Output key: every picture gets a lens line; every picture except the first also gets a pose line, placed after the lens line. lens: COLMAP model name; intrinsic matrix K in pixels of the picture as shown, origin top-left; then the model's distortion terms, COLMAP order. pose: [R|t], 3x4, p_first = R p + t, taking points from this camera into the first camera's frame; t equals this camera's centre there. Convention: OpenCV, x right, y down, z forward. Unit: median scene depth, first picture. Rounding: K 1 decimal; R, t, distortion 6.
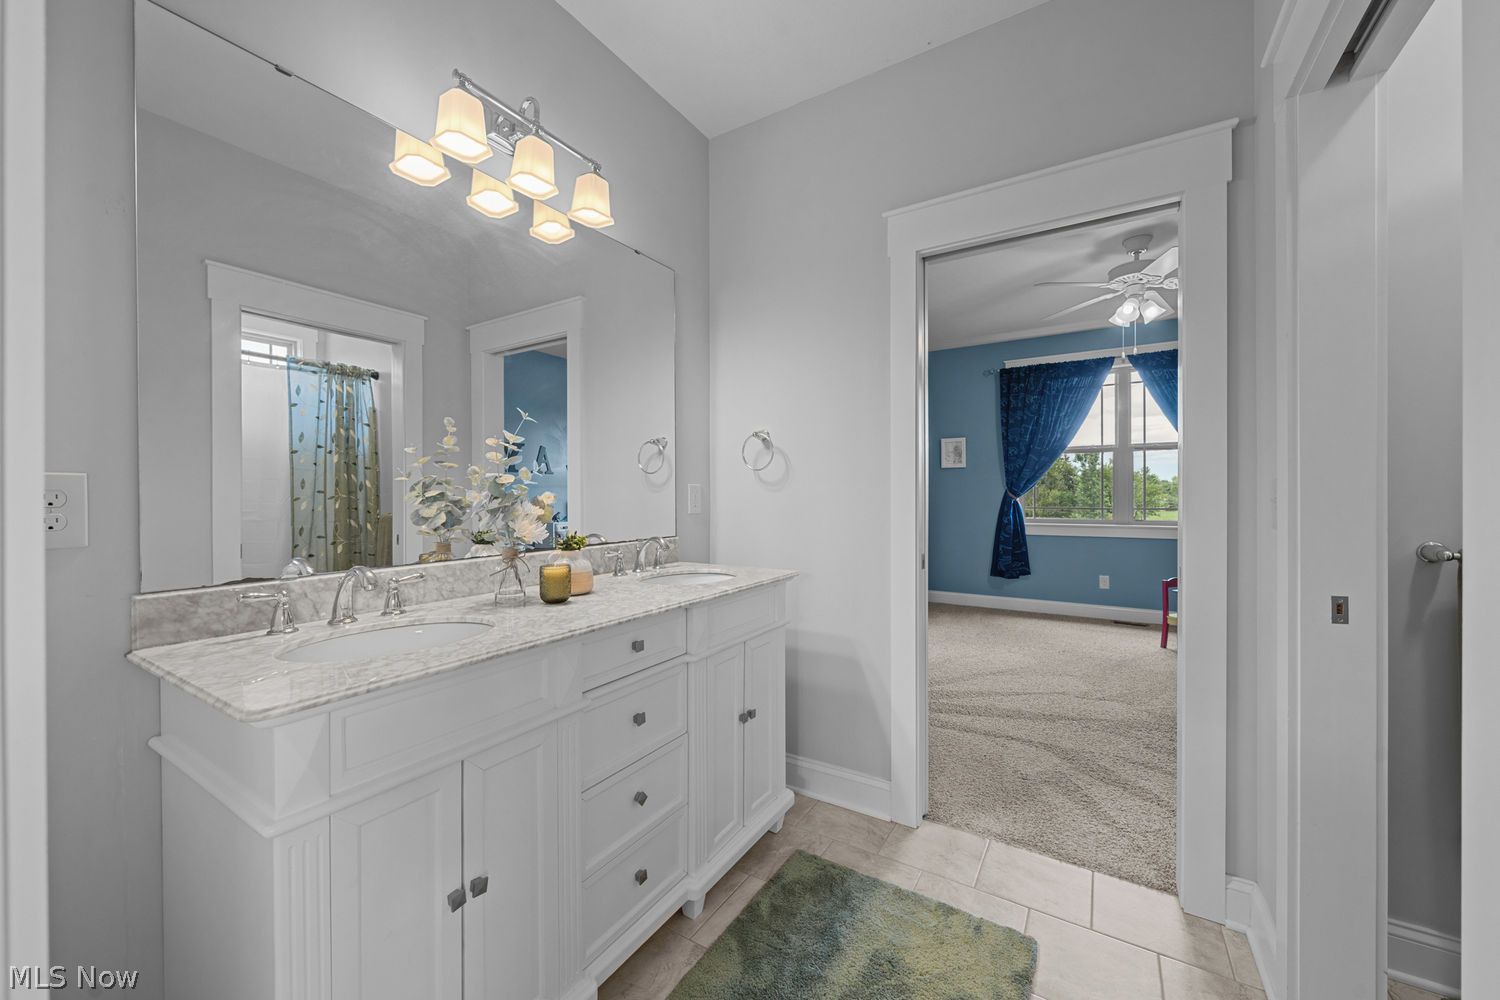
lens RADIAL K [[570.9, 0, 747.4], [0, 570.9, 496.8], [0, 0, 1]] dist [-0.005437, 0.001551]
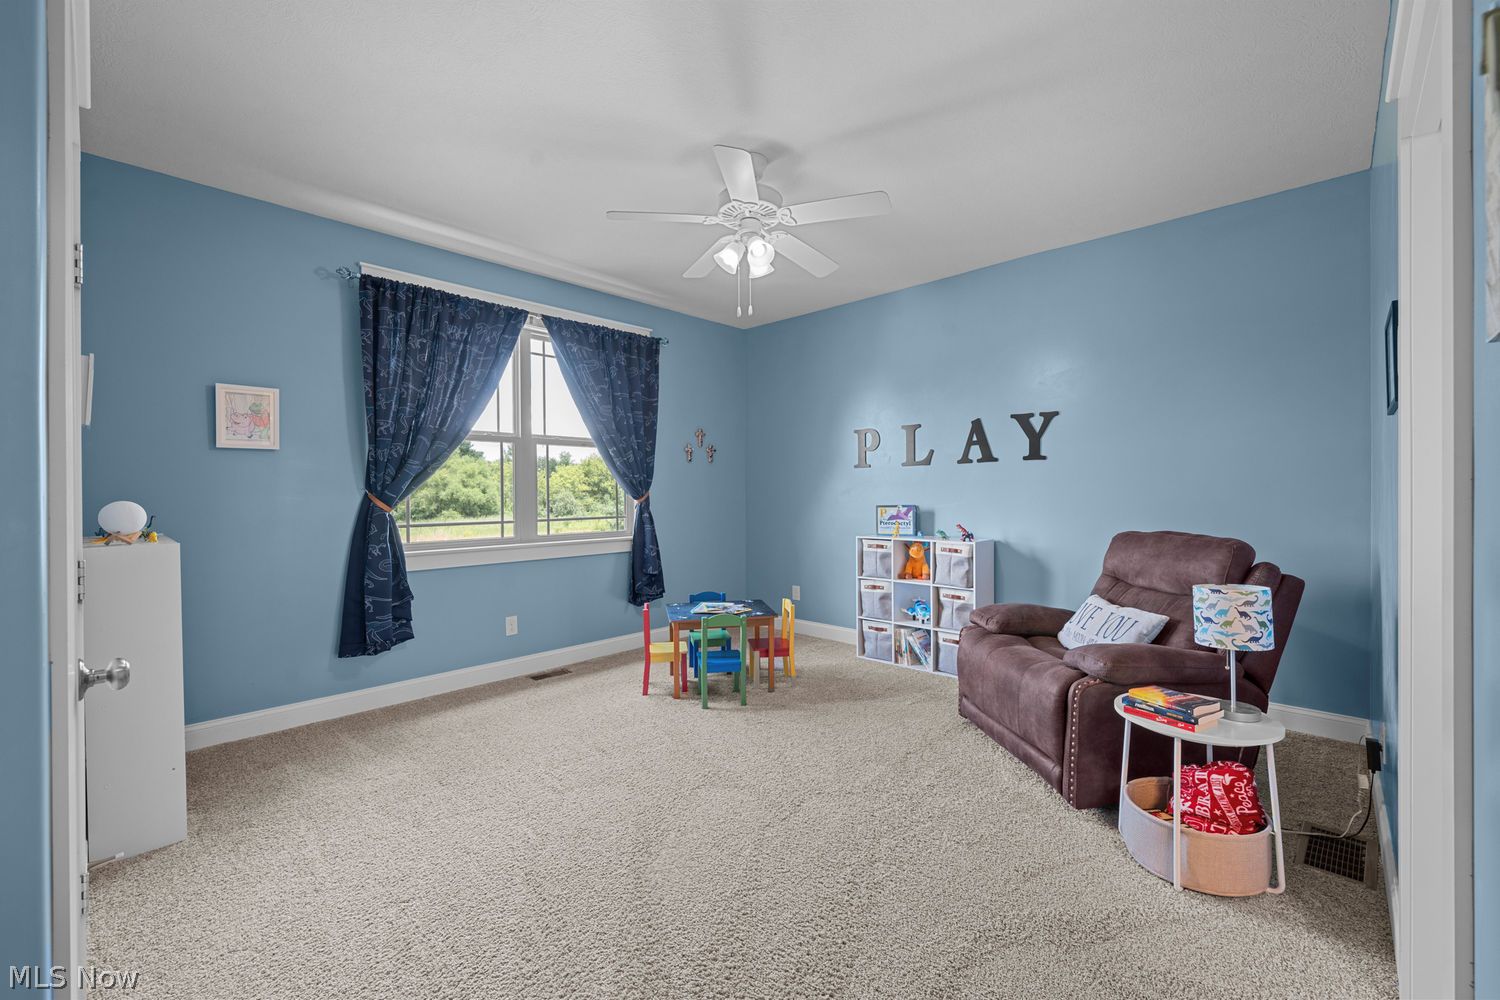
lens RADIAL K [[621.5, 0, 750.2], [0, 621.5, 490.3], [0, 0, 1]] dist [0.002005, -0.000069]
pose [[0.183483, 0.004950, 0.983010, -0.074215], [0.006352, 0.999960, -0.006221, -0.011208], [-0.983002, 0.007386, 0.183445, 0.530965]]
